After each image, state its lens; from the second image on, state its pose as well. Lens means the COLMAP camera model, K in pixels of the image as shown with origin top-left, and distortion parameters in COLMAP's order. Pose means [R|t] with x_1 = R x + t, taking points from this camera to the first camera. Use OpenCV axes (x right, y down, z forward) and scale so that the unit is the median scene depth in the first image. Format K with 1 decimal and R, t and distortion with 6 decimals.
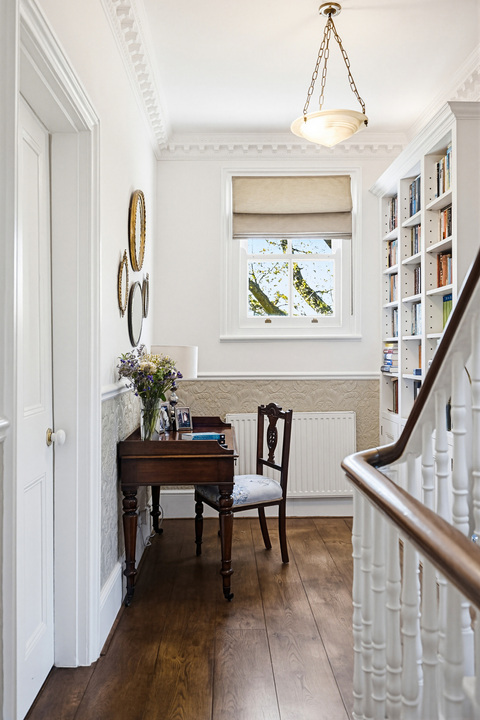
lens RADIAL K [[630.2, 0, 241.8], [0, 630.2, 359.4], [0, 0, 1]] dist [-0.003867, -0.004451]
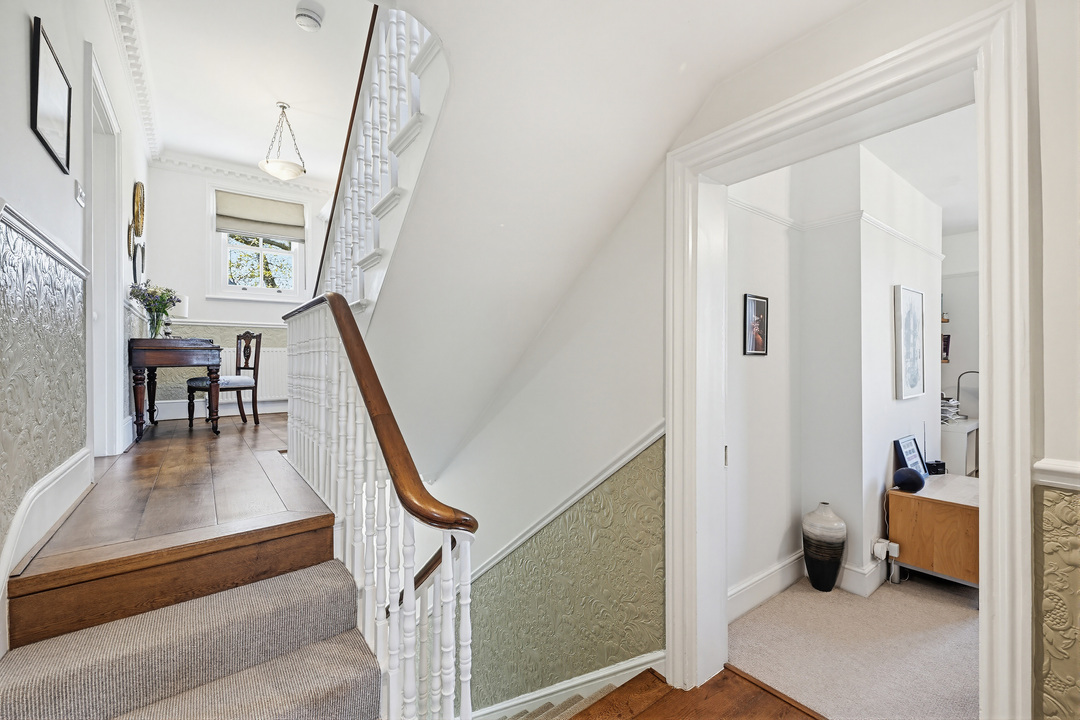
lens RADIAL K [[444.9, 0, 535.2], [0, 444.9, 358.3], [0, 0, 1]] dist [-0.002300, -0.000204]
pose [[0.814671, -0.003061, 0.579916, -0.012259], [0.005551, 0.999981, -0.002520, 0.150759], [-0.579897, 0.005272, 0.814672, -0.382943]]
